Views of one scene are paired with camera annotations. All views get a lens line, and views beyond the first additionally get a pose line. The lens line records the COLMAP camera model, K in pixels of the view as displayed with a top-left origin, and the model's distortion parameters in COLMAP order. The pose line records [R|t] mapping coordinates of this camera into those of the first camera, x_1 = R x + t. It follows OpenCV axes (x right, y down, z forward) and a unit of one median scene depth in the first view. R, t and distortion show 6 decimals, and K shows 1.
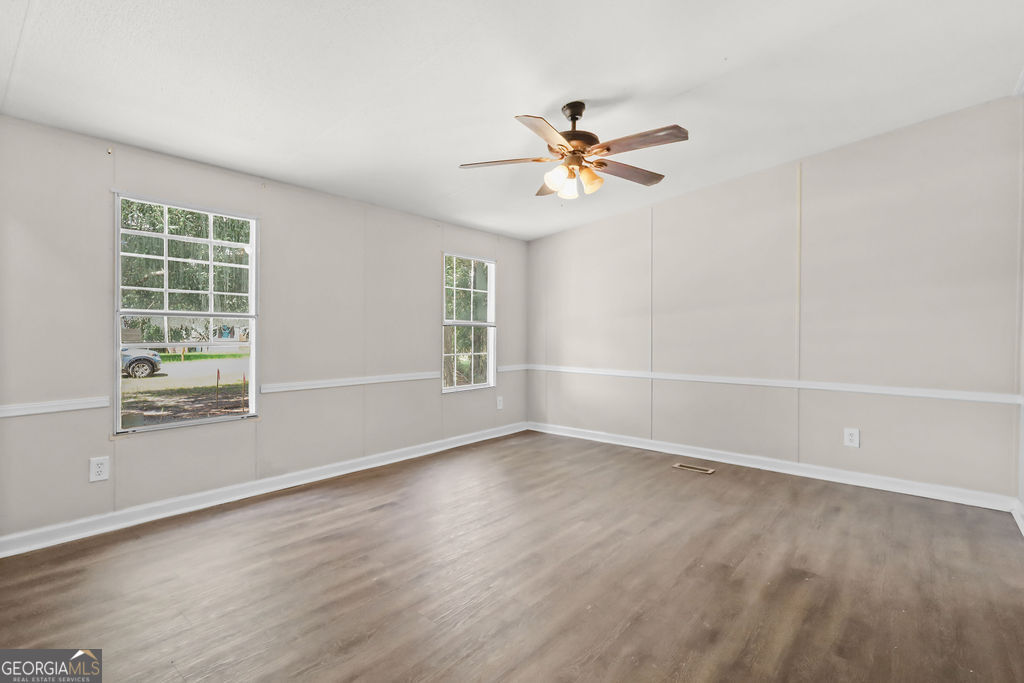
lens RADIAL K [[473.7, 0, 511.5], [0, 473.7, 329.9], [0, 0, 1]] dist [-0.000455, -0.000073]
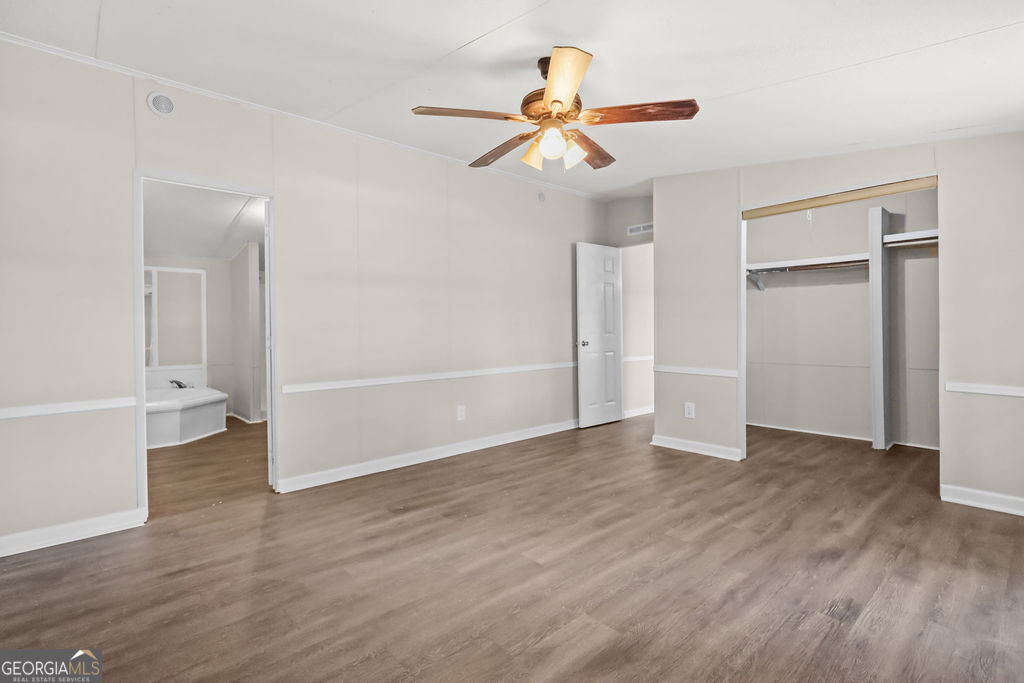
lens RADIAL K [[473.7, 0, 511.5], [0, 473.7, 329.9], [0, 0, 1]] dist [-0.000455, -0.000073]
pose [[-0.987719, 0.003228, 0.156205, 0.073829], [0.002790, 0.999992, -0.003020, 0.011493], [-0.156213, -0.002547, -0.987720, 1.914203]]
